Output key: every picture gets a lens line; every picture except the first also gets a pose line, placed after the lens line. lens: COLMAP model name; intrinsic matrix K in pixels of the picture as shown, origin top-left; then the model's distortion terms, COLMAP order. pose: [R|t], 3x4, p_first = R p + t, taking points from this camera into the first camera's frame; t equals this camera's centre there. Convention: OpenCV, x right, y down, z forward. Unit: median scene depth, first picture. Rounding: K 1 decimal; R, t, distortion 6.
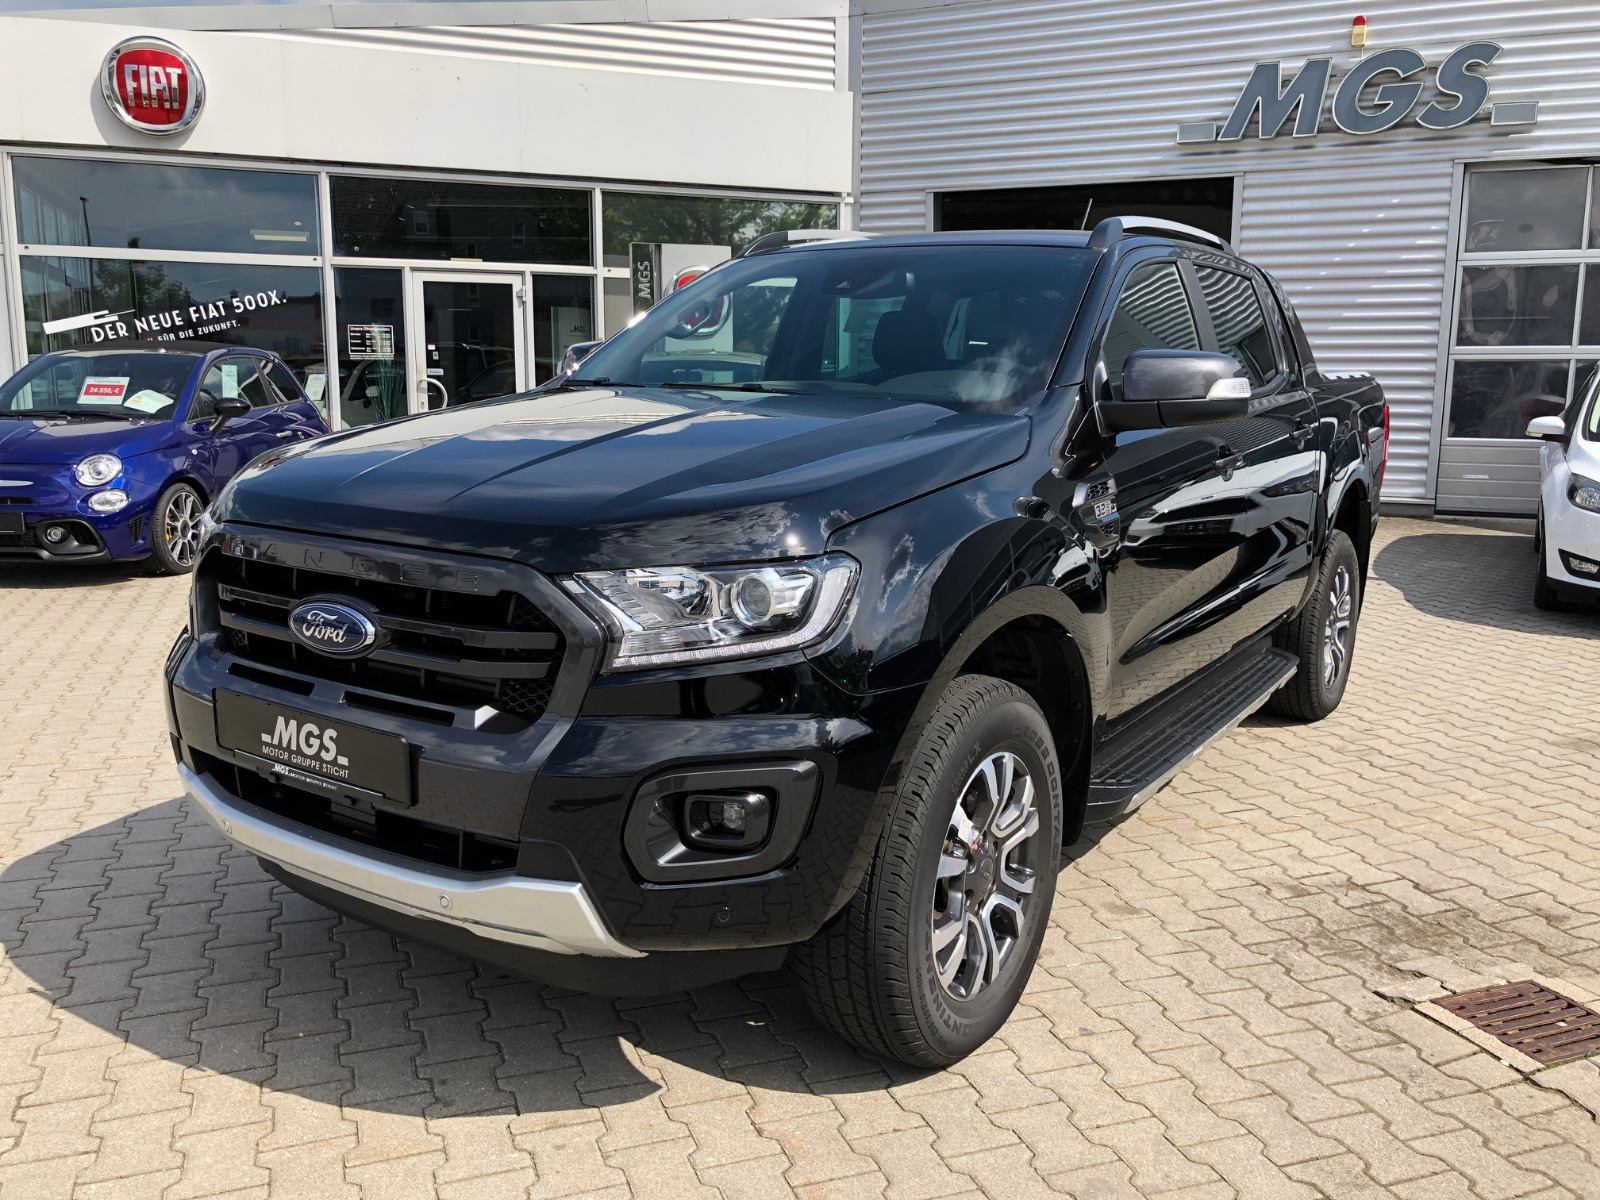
lens RADIAL K [[1318.2, 0, 805.1], [0, 1318.2, 590.1], [0, 0, 1]] dist [0.013494, 0.004642]
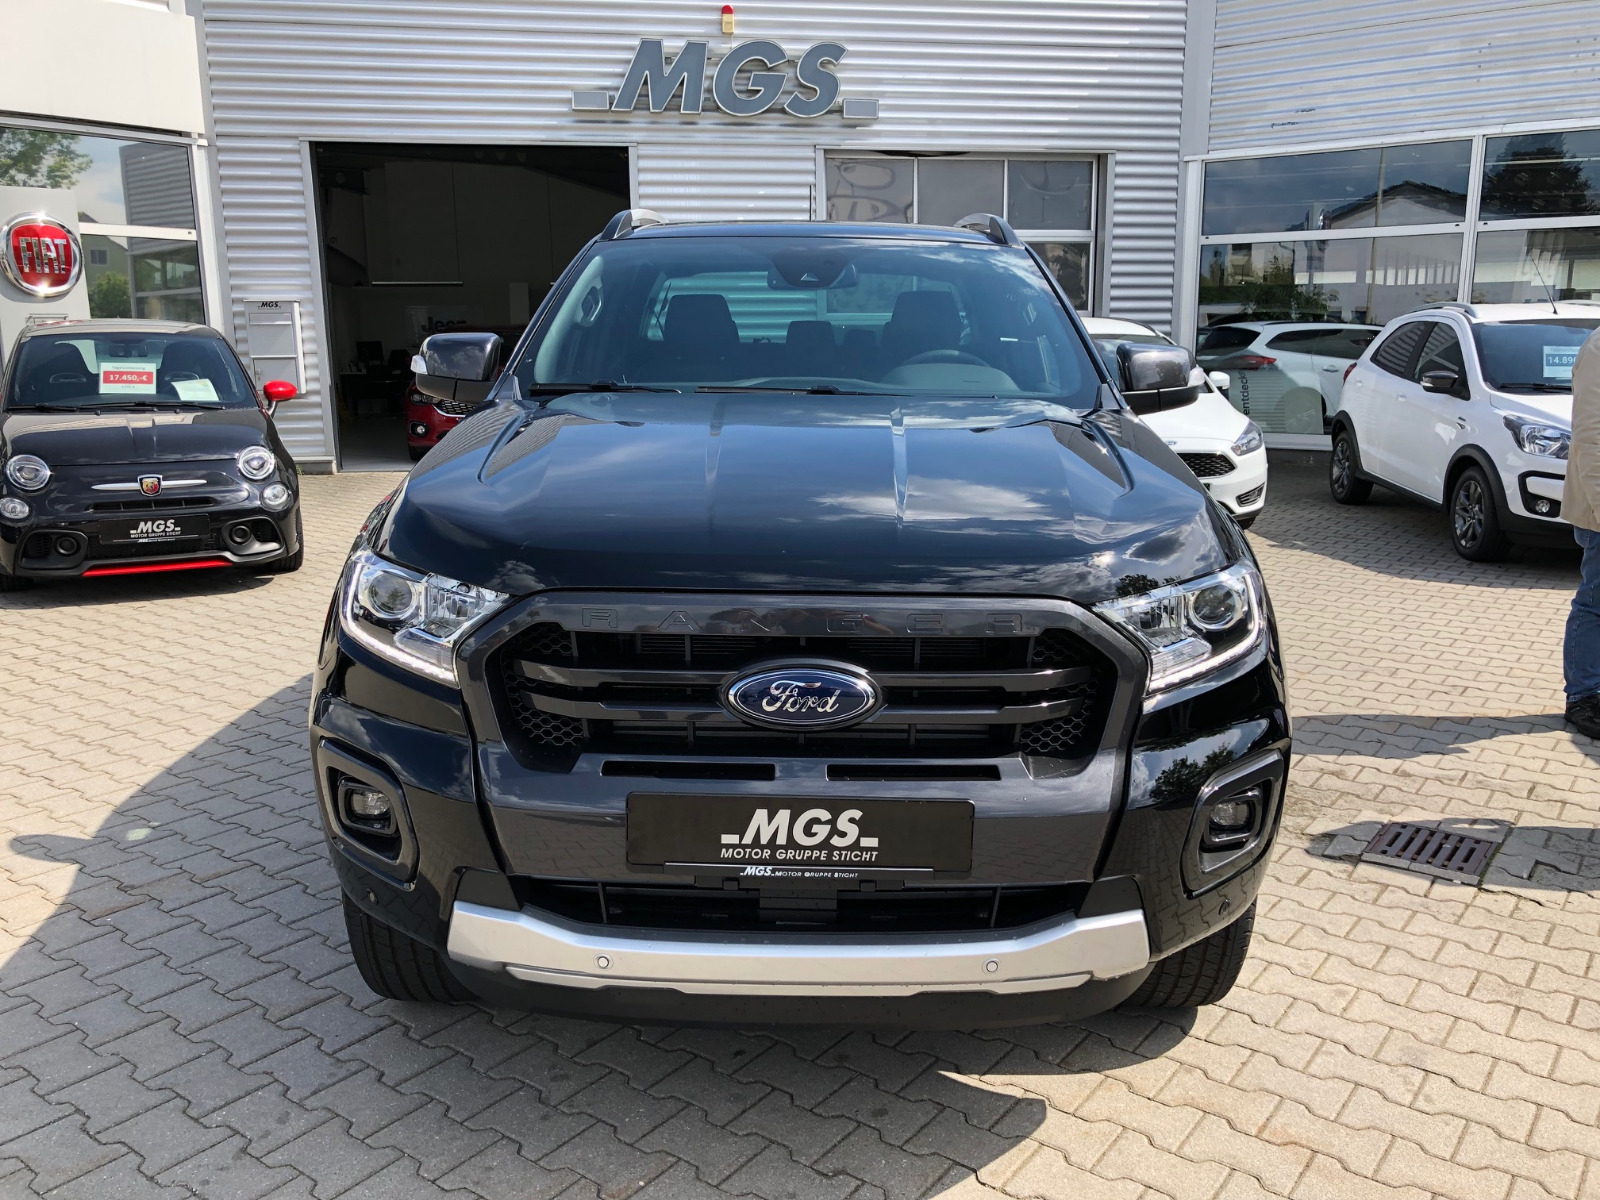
lens RADIAL K [[1318.2, 0, 805.1], [0, 1318.2, 590.1], [0, 0, 1]] dist [0.013494, 0.004642]
pose [[0.837993, -0.117436, 0.532894, -0.161876], [0.099551, 0.993080, 0.062301, -0.018860], [-0.536523, 0.000842, 0.843885, 0.054012]]
